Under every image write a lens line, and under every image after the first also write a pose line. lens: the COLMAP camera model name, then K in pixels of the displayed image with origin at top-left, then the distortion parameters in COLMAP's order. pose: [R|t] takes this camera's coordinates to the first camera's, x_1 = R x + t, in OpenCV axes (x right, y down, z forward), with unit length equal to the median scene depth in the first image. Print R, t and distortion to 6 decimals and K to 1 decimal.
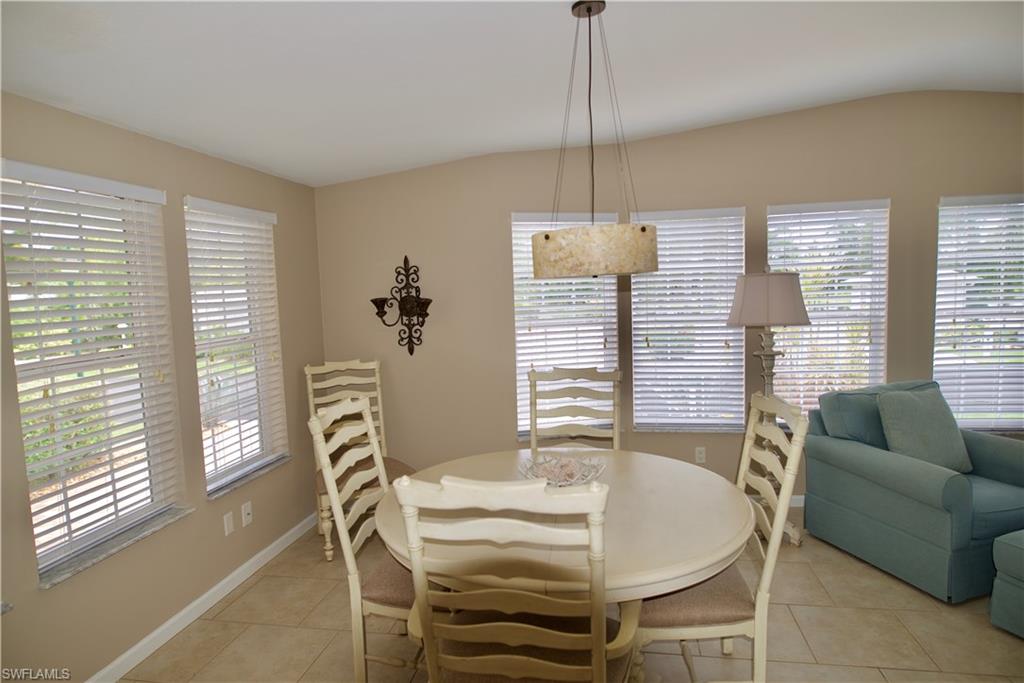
lens RADIAL K [[593.7, 0, 508.3], [0, 593.7, 345.1], [0, 0, 1]] dist [-0.019980, -0.002268]
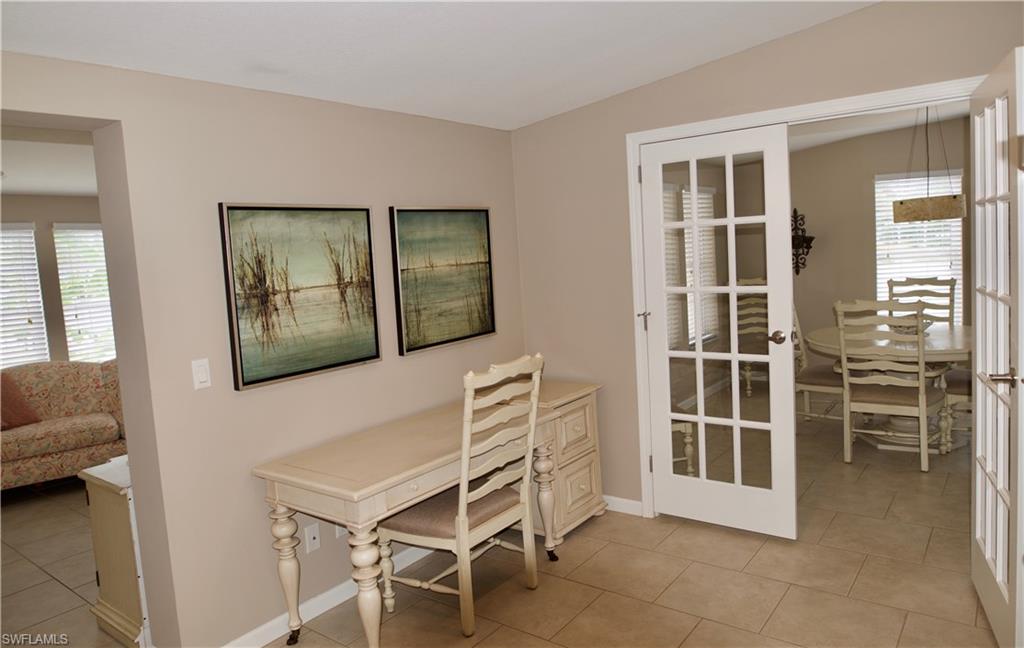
lens RADIAL K [[683.1, 0, 514.1], [0, 683.1, 313.9], [0, 0, 1]] dist [-0.010039, -0.002677]
pose [[0.897675, 0.016090, -0.440364, -0.049342], [-0.004957, 0.999639, 0.026418, 0.075882], [0.440630, -0.021532, 0.897430, -0.883707]]
